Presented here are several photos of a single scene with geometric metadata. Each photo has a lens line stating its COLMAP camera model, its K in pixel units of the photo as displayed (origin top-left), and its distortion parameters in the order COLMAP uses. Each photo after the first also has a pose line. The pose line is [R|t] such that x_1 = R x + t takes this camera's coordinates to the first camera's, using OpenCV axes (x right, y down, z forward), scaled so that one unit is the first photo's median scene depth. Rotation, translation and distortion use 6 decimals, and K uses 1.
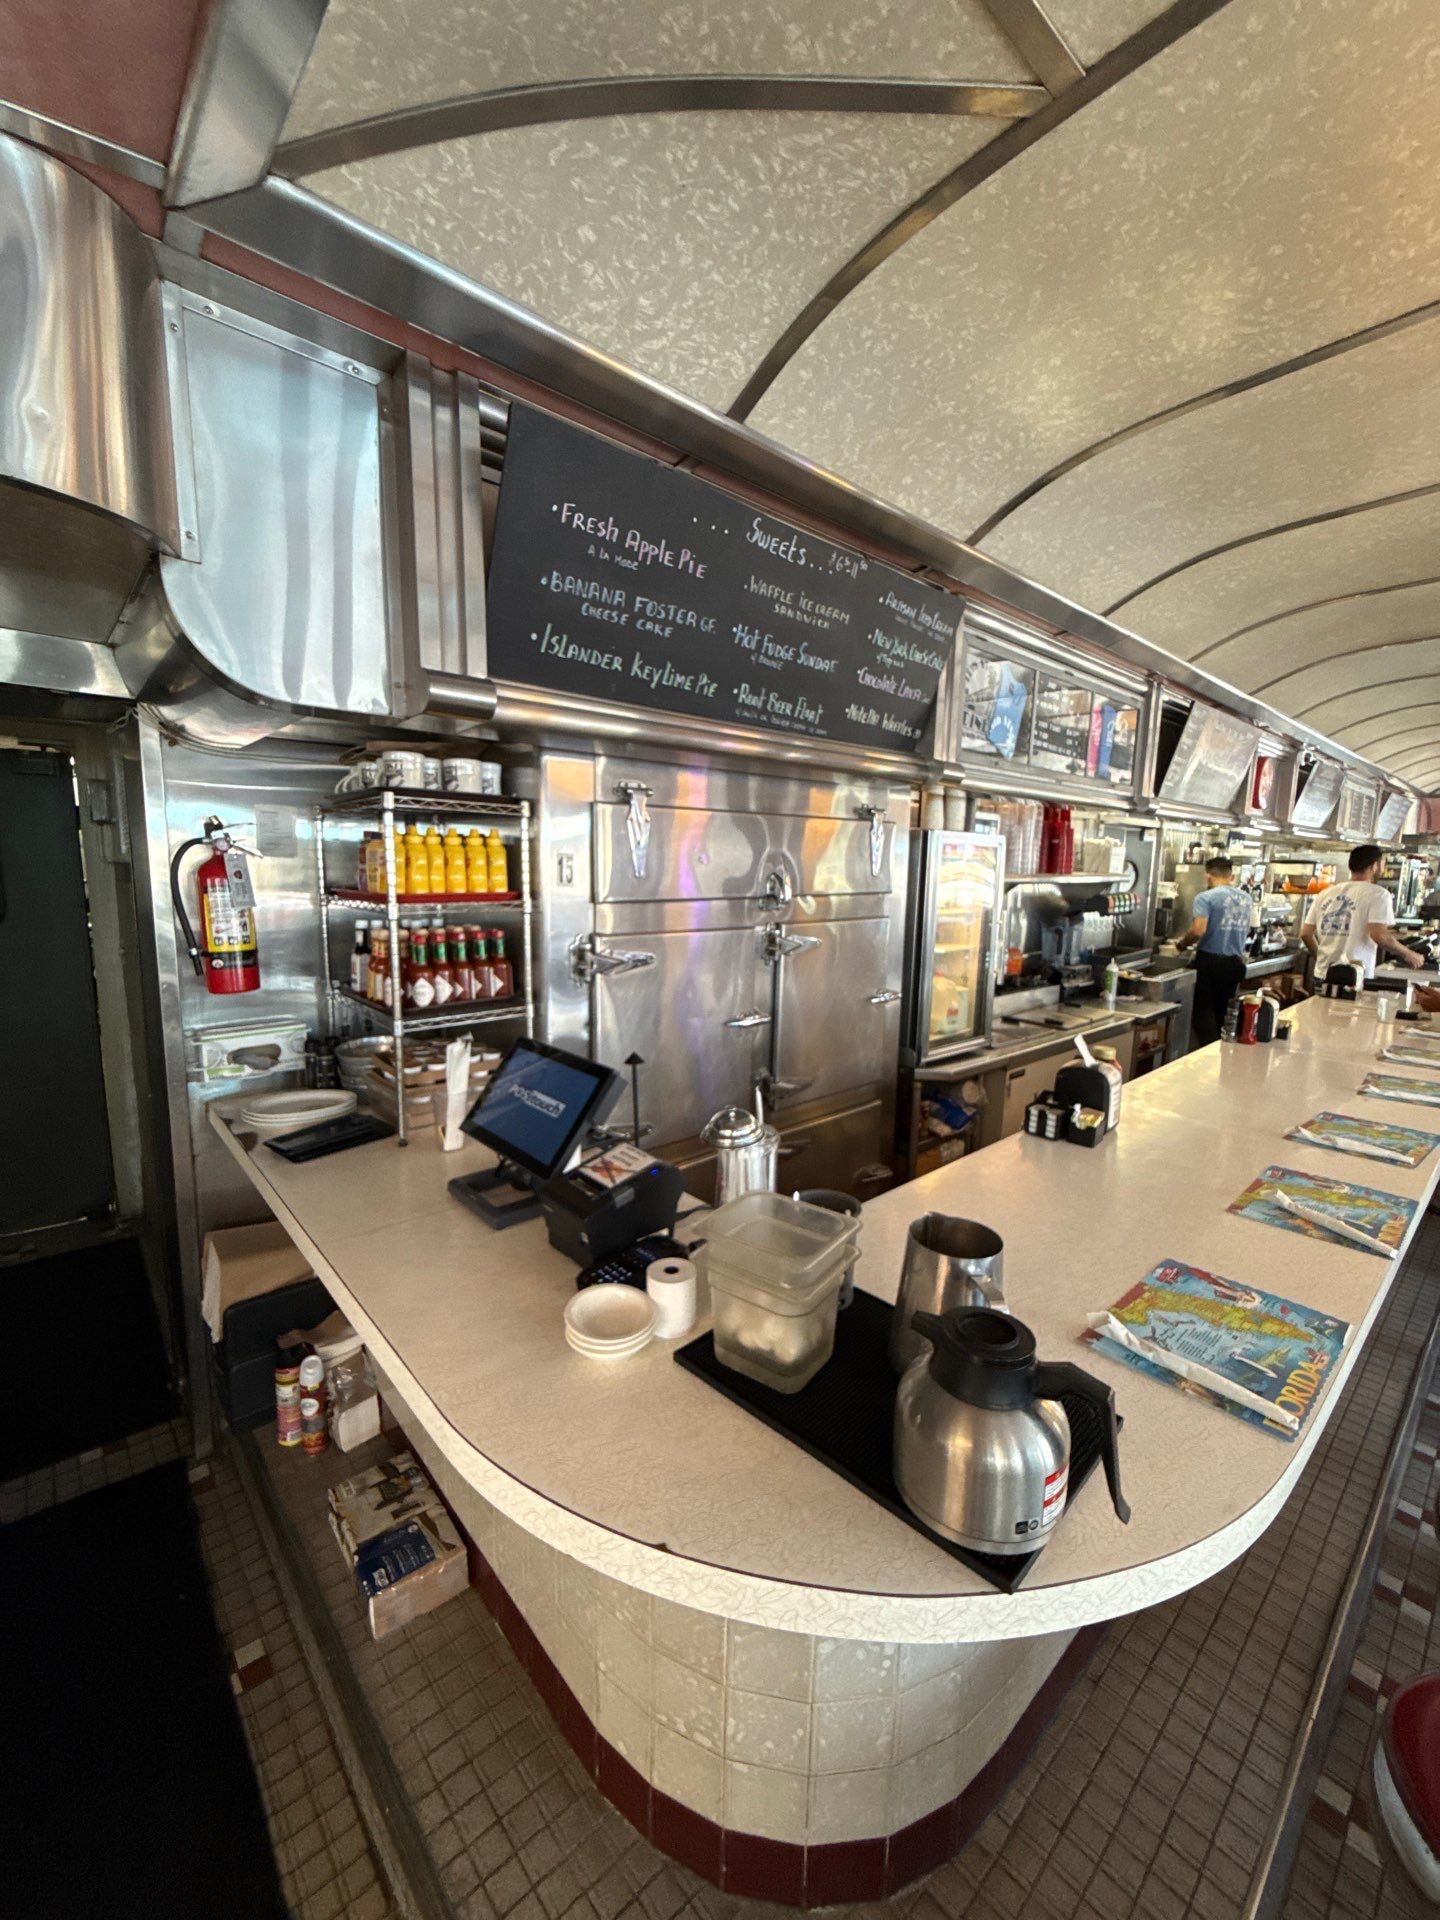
lens RADIAL K [[765.9, 0, 718.0], [0, 765.9, 964.0], [0, 0, 1]] dist [-0.000981, 0.000558]
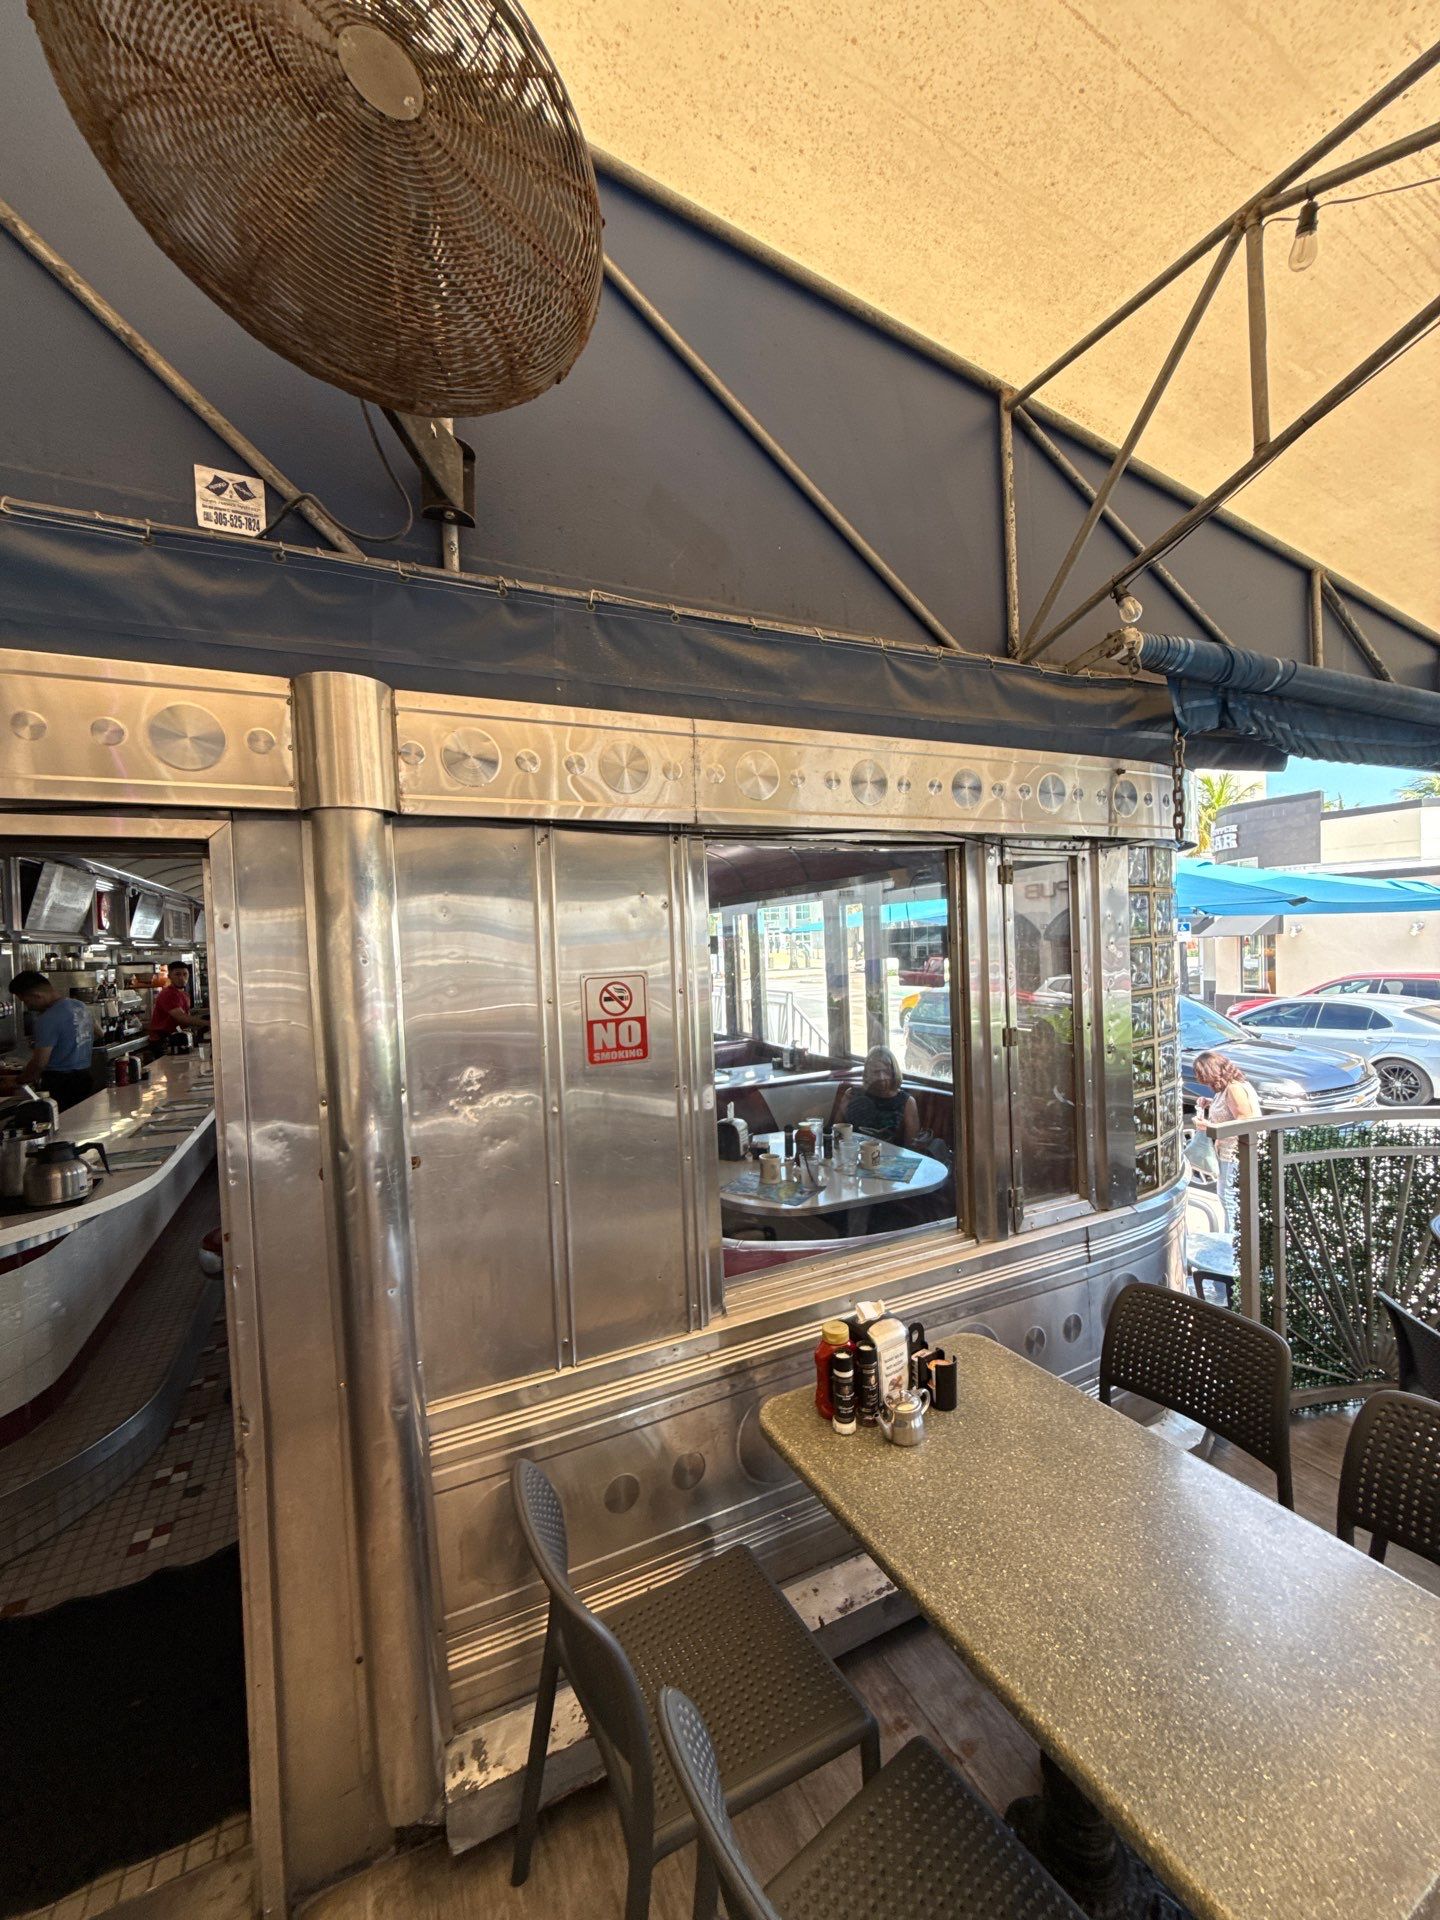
lens RADIAL K [[765.9, 0, 716.5], [0, 765.9, 960.2], [0, 0, 1]] dist [-0.000981, 0.000558]
pose [[0.281054, -0.051910, 0.958287, -0.236686], [0.168990, 0.985610, 0.003827, 0.022916], [-0.944696, 0.160865, 0.285782, -0.329633]]
